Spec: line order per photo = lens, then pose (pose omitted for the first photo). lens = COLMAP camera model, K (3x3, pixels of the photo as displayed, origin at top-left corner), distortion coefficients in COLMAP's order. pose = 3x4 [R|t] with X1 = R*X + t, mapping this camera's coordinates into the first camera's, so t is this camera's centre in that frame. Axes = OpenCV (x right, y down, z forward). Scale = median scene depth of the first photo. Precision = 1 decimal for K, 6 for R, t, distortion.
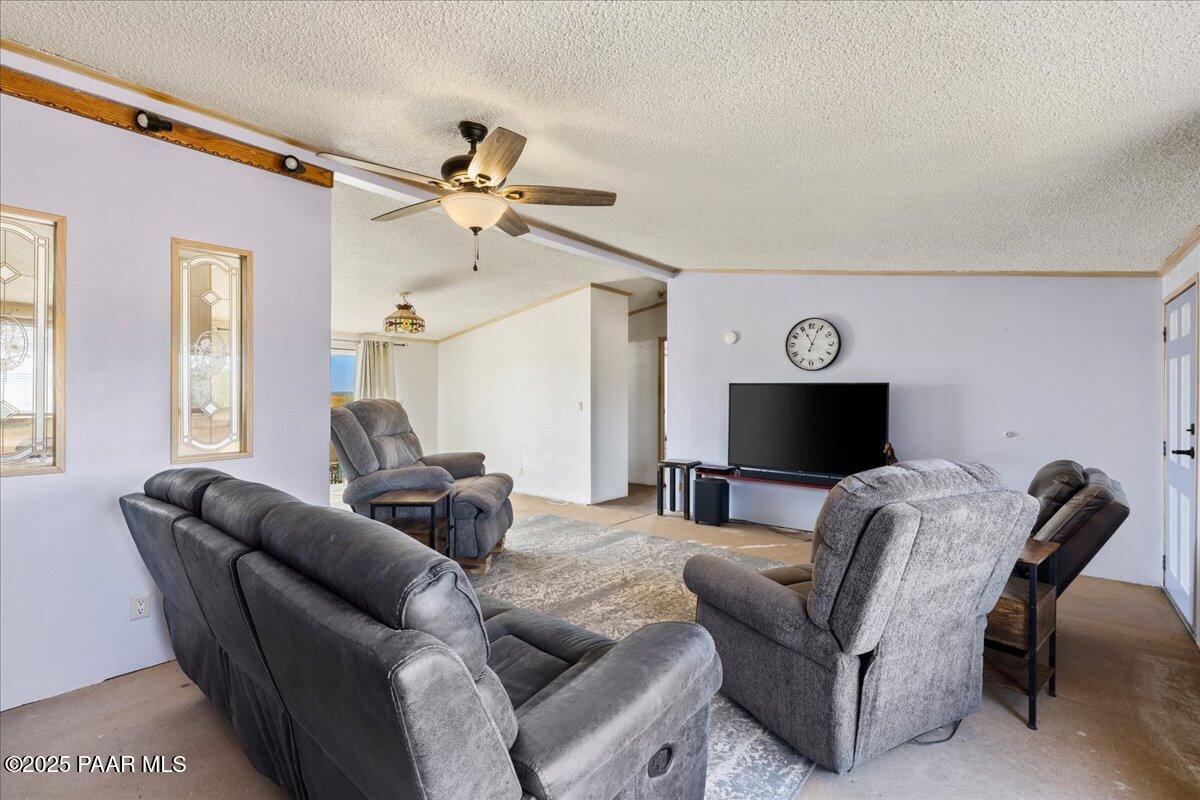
lens RADIAL K [[532.8, 0, 619.9], [0, 532.8, 394.0], [0, 0, 1]] dist [-0.000279, 0.000063]
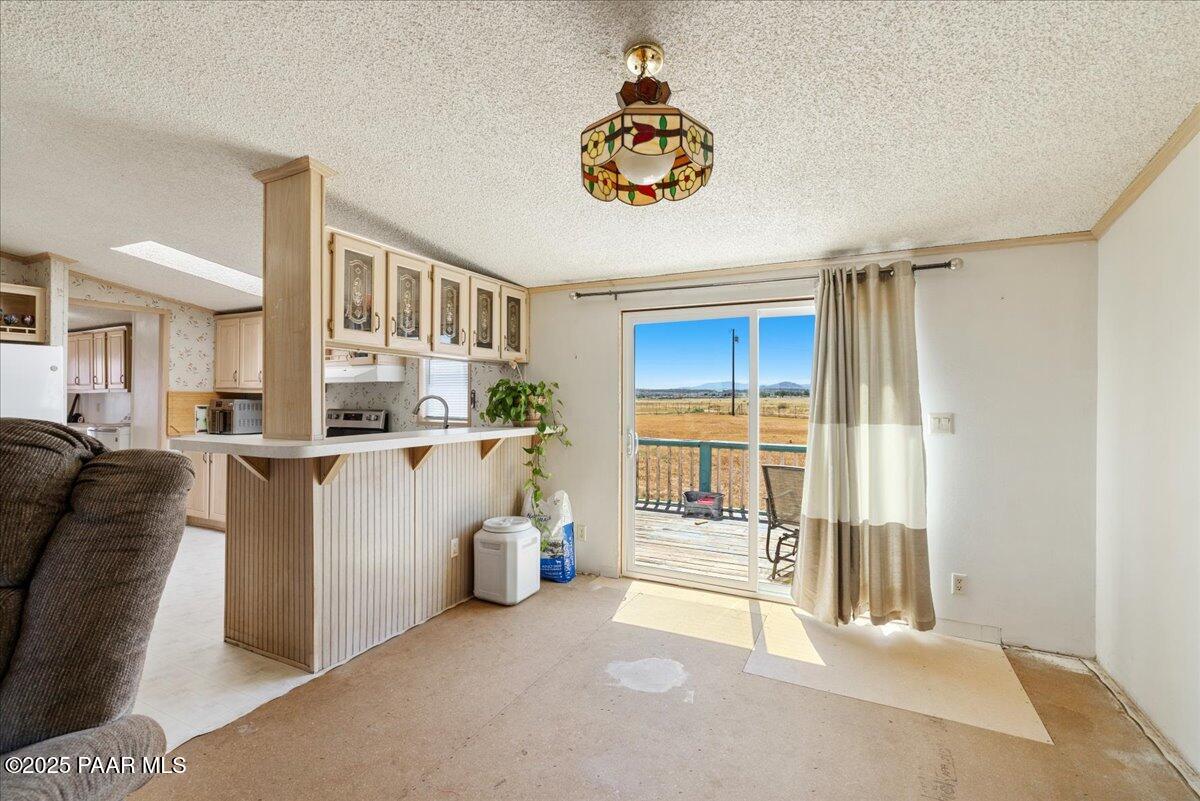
lens RADIAL K [[524.2, 0, 605.1], [0, 524.2, 394.1], [0, 0, 1]] dist [0.000254, 0.000436]
pose [[0.195299, -0.004753, -0.980732, -0.187919], [-0.002035, 0.999984, -0.005251, 0.000489], [0.980742, 0.003022, 0.195286, 1.411184]]
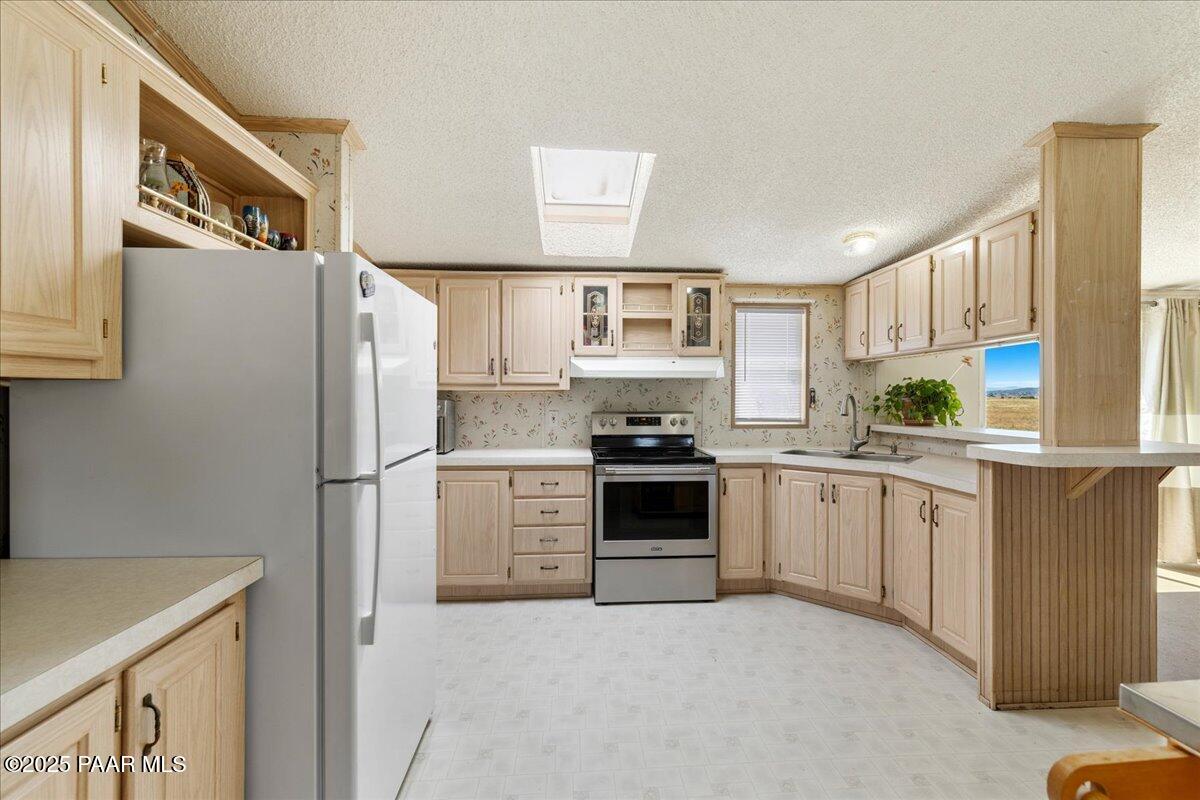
lens RADIAL K [[524.2, 0, 605.1], [0, 524.2, 393.6], [0, 0, 1]] dist [0.000254, 0.000436]
pose [[0.658786, -0.000707, -0.752330, -0.842783], [-0.001142, 0.999997, -0.001939, -0.000666], [0.752330, 0.002136, 0.658783, 0.366275]]
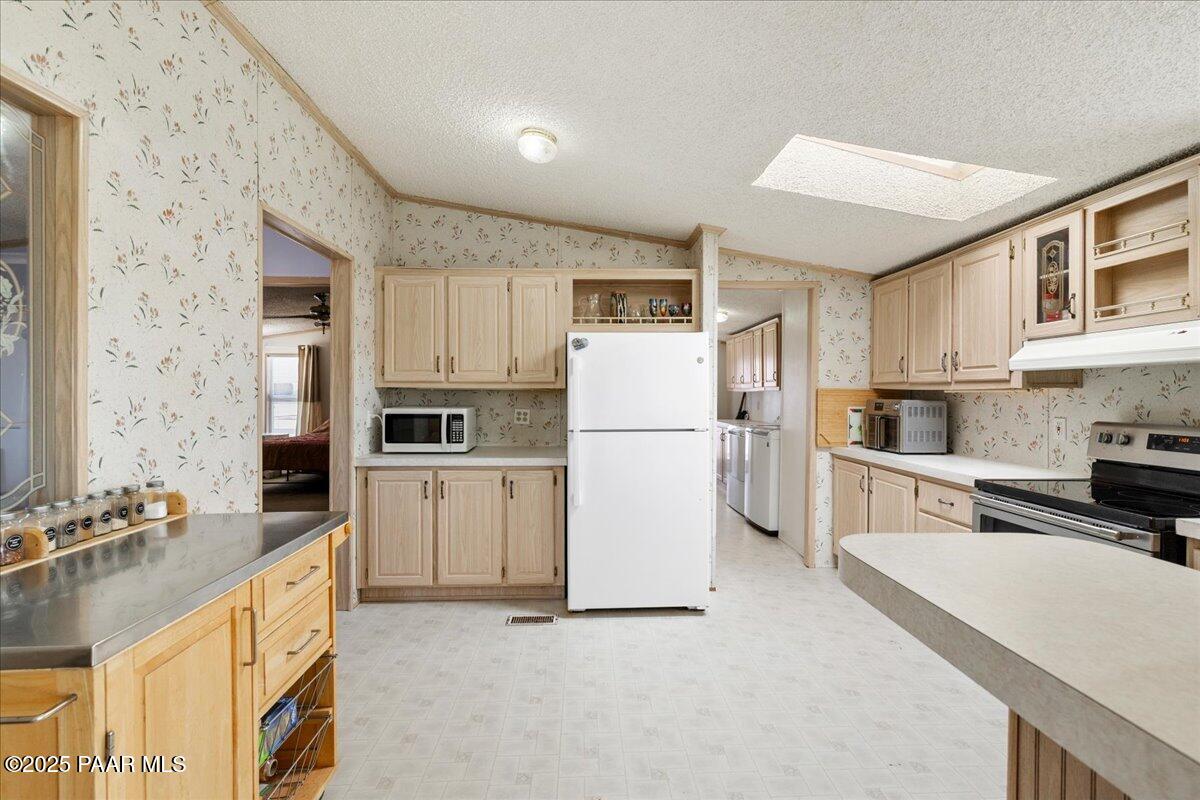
lens RADIAL K [[524.2, 0, 605.1], [0, 524.2, 393.6], [0, 0, 1]] dist [0.000254, 0.000436]
pose [[-0.767811, -0.001653, -0.640674, -0.745158], [-0.002261, 0.999997, 0.000130, -0.000587], [0.640672, 0.001549, -0.767813, 1.098356]]
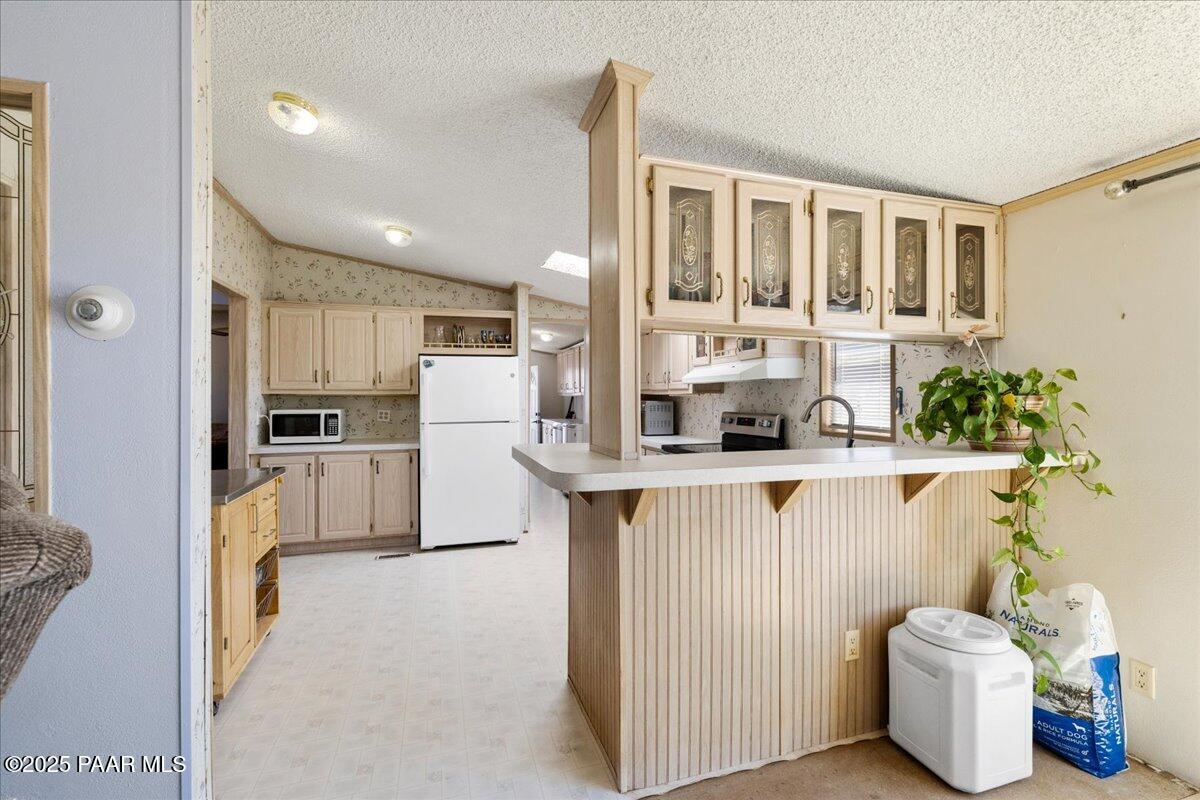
lens RADIAL K [[521.2, 0, 603.9], [0, 521.2, 397.4], [0, 0, 1]] dist [-0.001364, 0.000469]
pose [[-0.571718, 0.000758, -0.820450, -0.506692], [0.002680, 0.999996, -0.000944, 0.000593], [0.820446, -0.002739, -0.571718, 1.431854]]
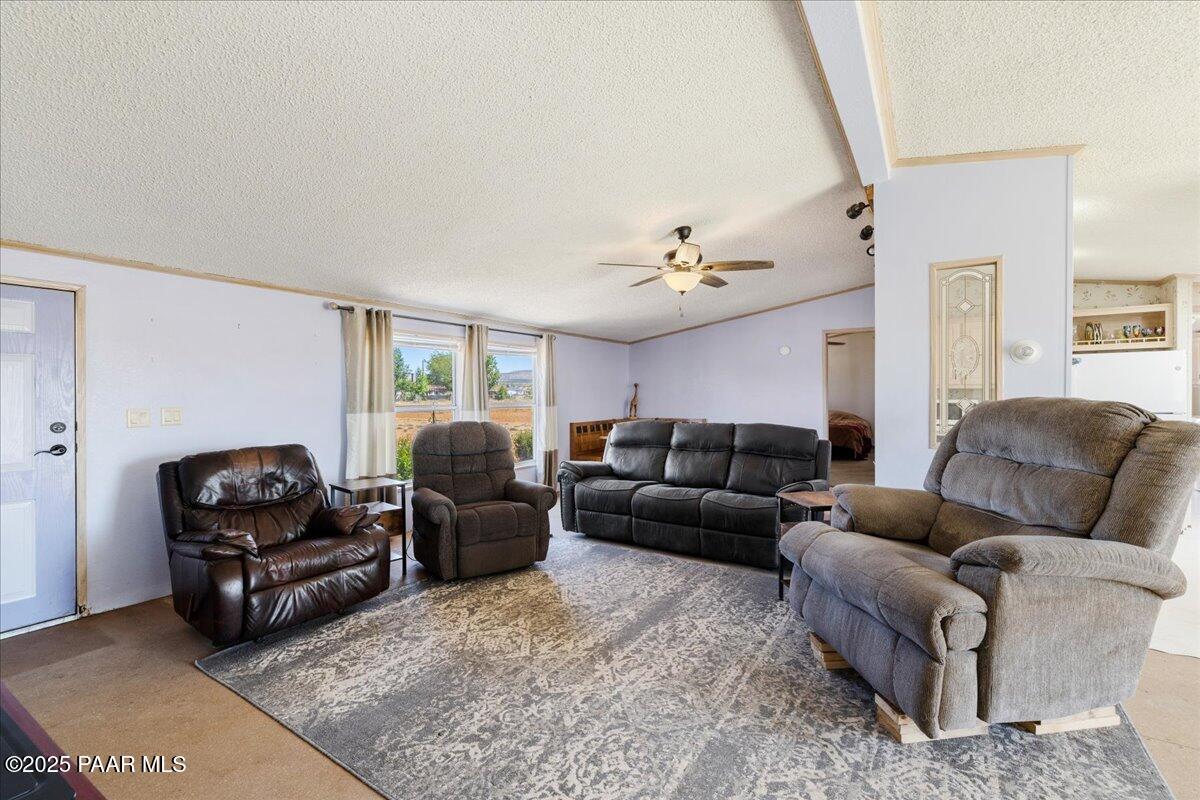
lens RADIAL K [[521.2, 0, 603.9], [0, 521.2, 397.4], [0, 0, 1]] dist [-0.001364, 0.000469]
pose [[-0.995854, 0.004588, -0.090850, 0.074234], [0.003951, 0.999966, 0.007191, 0.002109], [0.090880, 0.006802, -0.995839, 1.666064]]
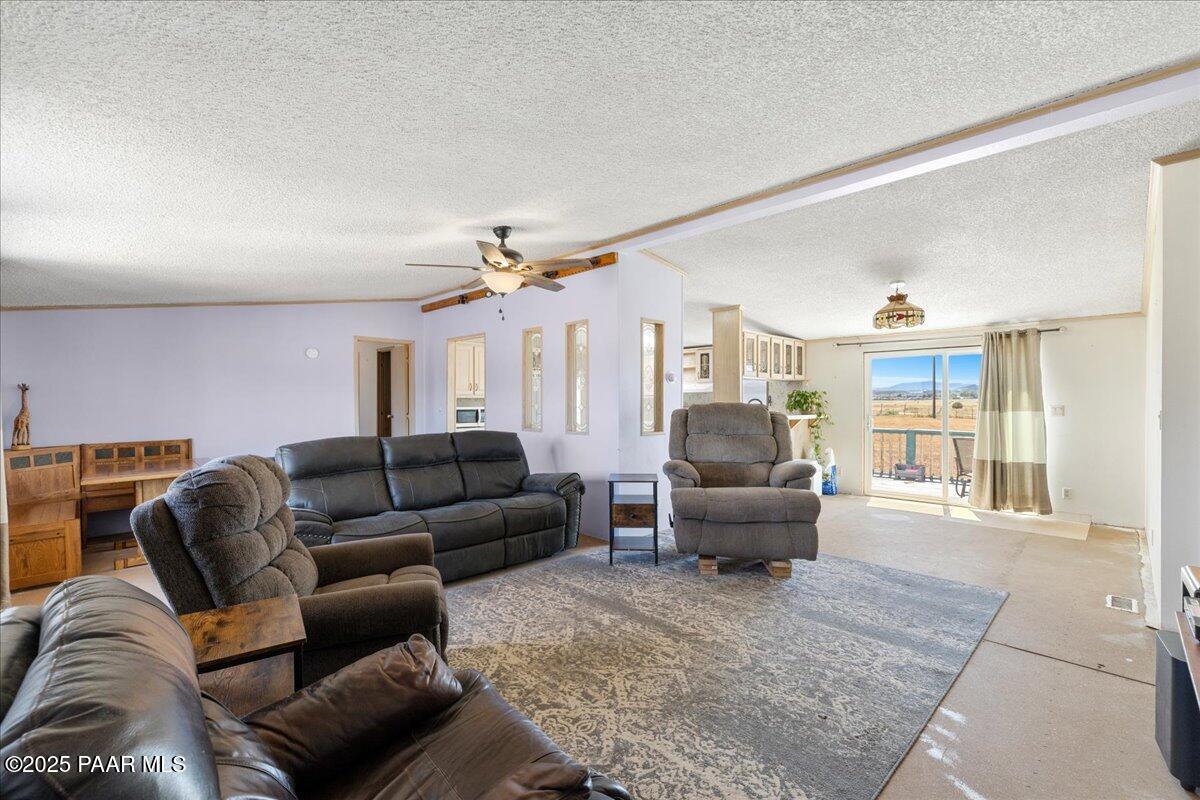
lens RADIAL K [[526.7, 0, 600.0], [0, 526.7, 400.0], [0, 0, 1]] dist [-0.002724, -0.000113]
pose [[-0.129069, -0.000038, -0.991636, 0.790831], [0.004795, 0.999988, -0.000662, 0.002812], [0.991624, -0.004840, -0.129067, 0.958414]]
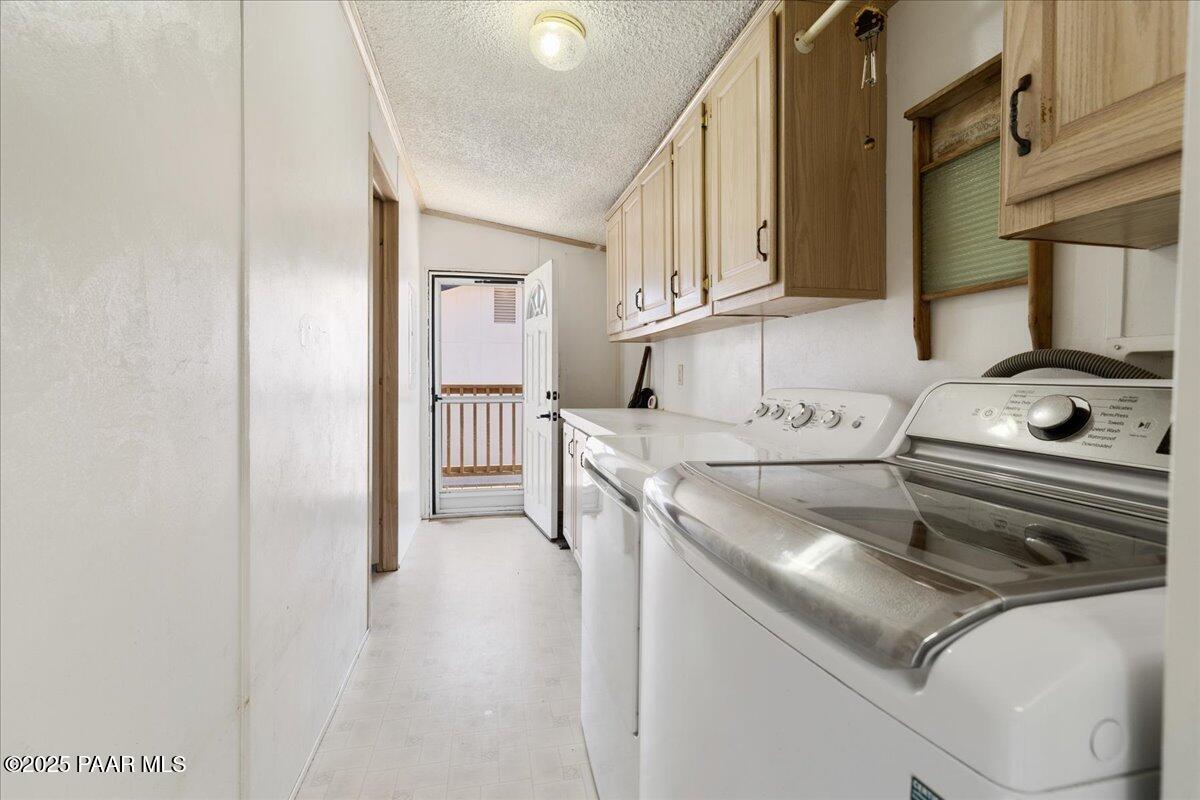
lens RADIAL K [[524.2, 0, 605.1], [0, 524.2, 393.6], [0, 0, 1]] dist [0.000254, 0.000436]
pose [[-0.644991, 0.023070, -0.763842, -1.719495], [-0.003658, 0.999440, 0.033274, 0.043718], [0.764181, 0.024256, -0.644545, 0.414284]]
